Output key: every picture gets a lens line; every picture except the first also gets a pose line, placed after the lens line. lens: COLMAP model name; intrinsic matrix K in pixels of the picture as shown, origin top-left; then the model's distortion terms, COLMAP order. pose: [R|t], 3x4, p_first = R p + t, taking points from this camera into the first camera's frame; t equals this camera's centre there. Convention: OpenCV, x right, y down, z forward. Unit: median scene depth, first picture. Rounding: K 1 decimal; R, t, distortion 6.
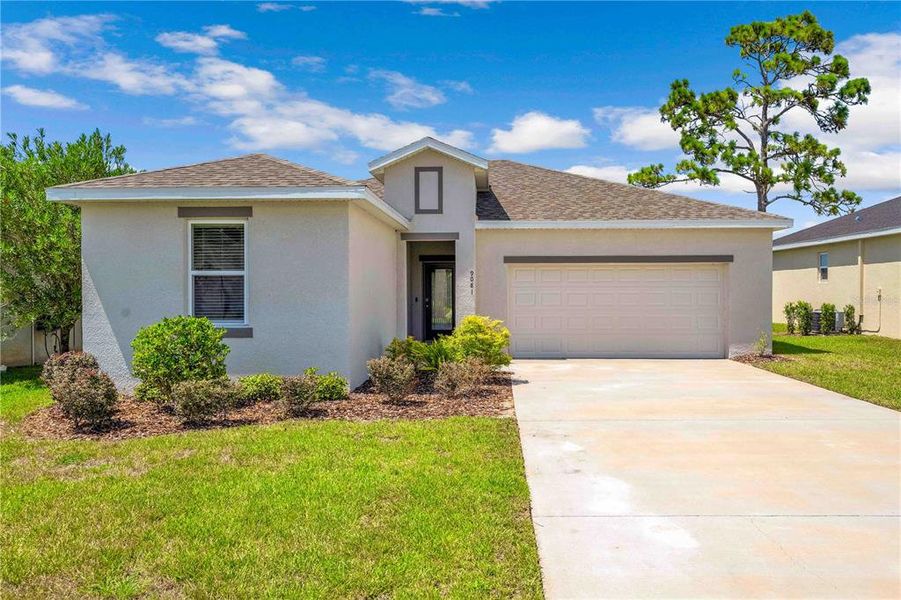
lens RADIAL K [[652.8, 0, 450.5], [0, 652.8, 300.0], [0, 0, 1]] dist [0.009933, 0.004729]
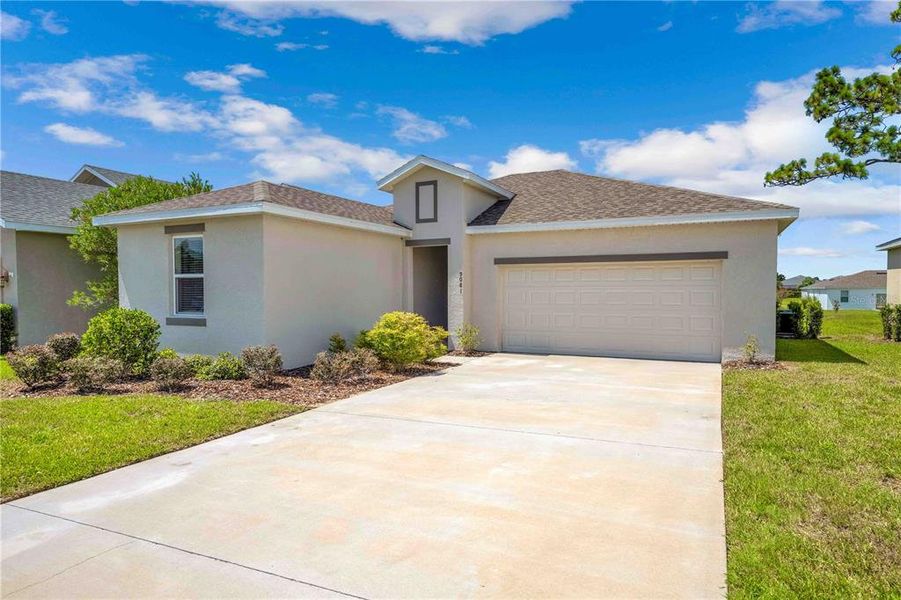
lens RADIAL K [[528.4, 0, 447.8], [0, 528.4, 309.9], [0, 0, 1]] dist [0.010165, 0.001799]
pose [[0.919525, 0.014812, -0.392752, 0.277602], [-0.006708, 0.999735, 0.021999, -0.000282], [0.392973, -0.017594, 0.919381, 0.124118]]
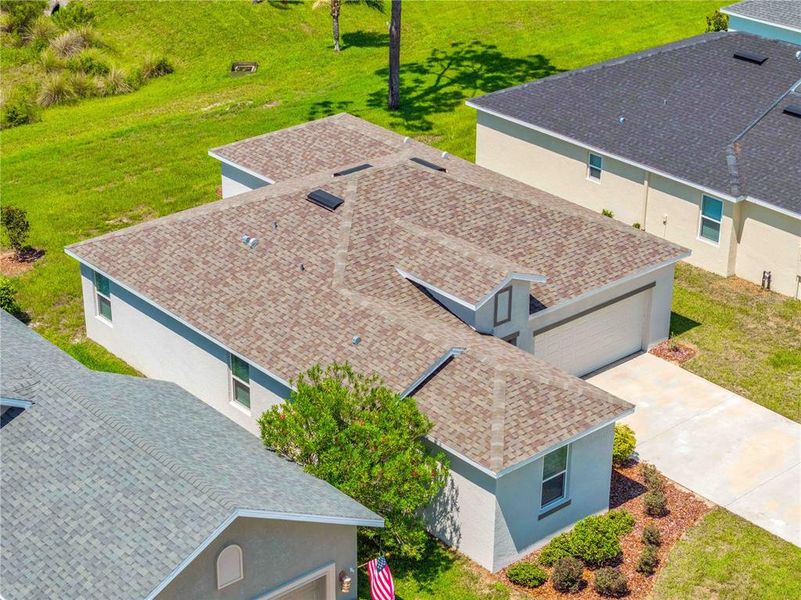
lens RADIAL K [[1647.4, 0, 400.5], [0, 1647.4, 300.0], [0, 0, 1]] dist [0.015150, 0.026668]
pose [[0.712793, -0.290051, 0.638589, -1.569048], [0.003022, 0.911745, 0.410746, -1.065486], [-0.701368, -0.290847, 0.650762, -0.613384]]
